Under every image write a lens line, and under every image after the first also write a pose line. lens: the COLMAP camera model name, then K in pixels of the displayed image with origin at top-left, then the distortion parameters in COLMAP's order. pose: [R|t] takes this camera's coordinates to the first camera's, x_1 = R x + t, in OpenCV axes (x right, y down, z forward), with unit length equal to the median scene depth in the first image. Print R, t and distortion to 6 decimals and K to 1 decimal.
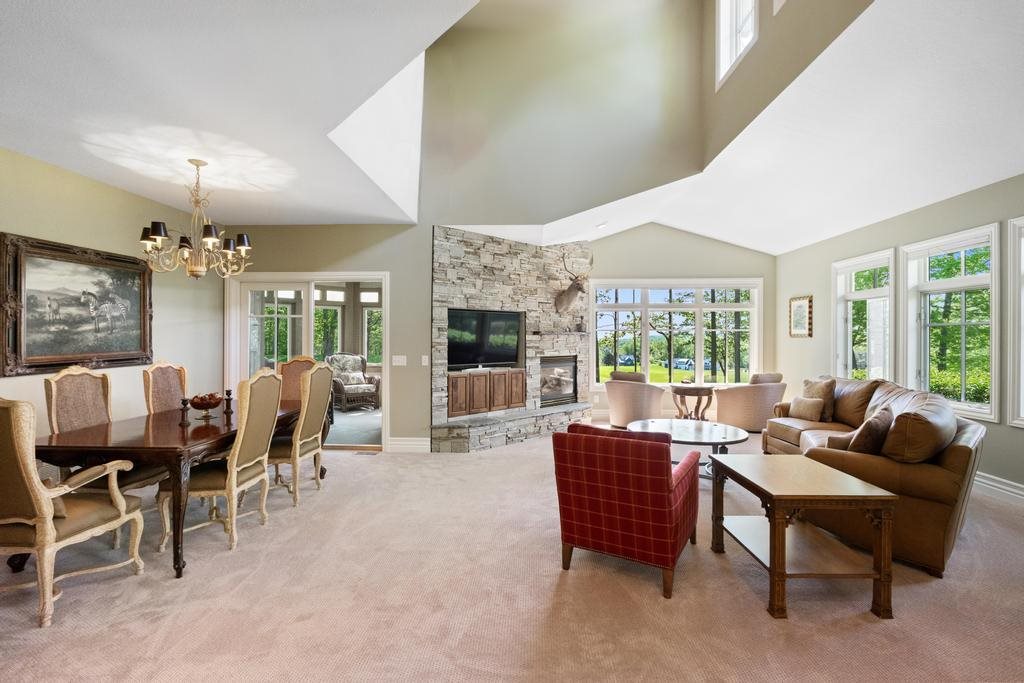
lens RADIAL K [[453.7, 0, 514.3], [0, 453.7, 336.8], [0, 0, 1]] dist [0.000433, -0.000184]
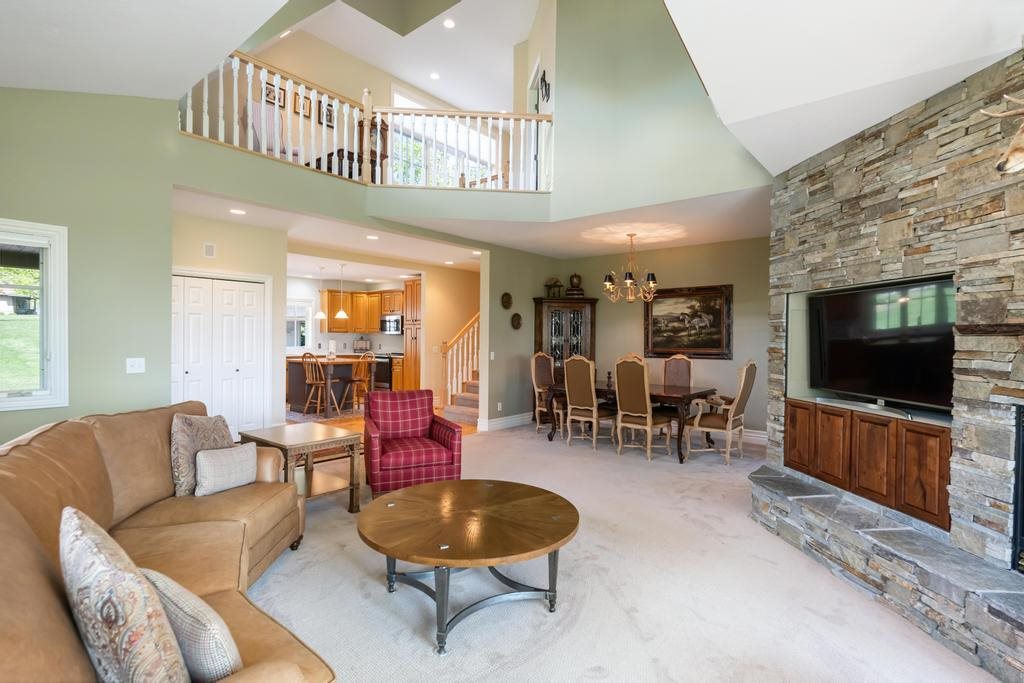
lens RADIAL K [[493.4, 0, 512.0], [0, 493.4, 341.5], [0, 0, 1]] dist [0.000042, 0.000201]
pose [[-0.610309, -0.004404, -0.792151, 0.595522], [-0.017383, 0.999818, 0.007834, 0.003583], [0.791973, 0.018551, -0.610274, 1.036260]]
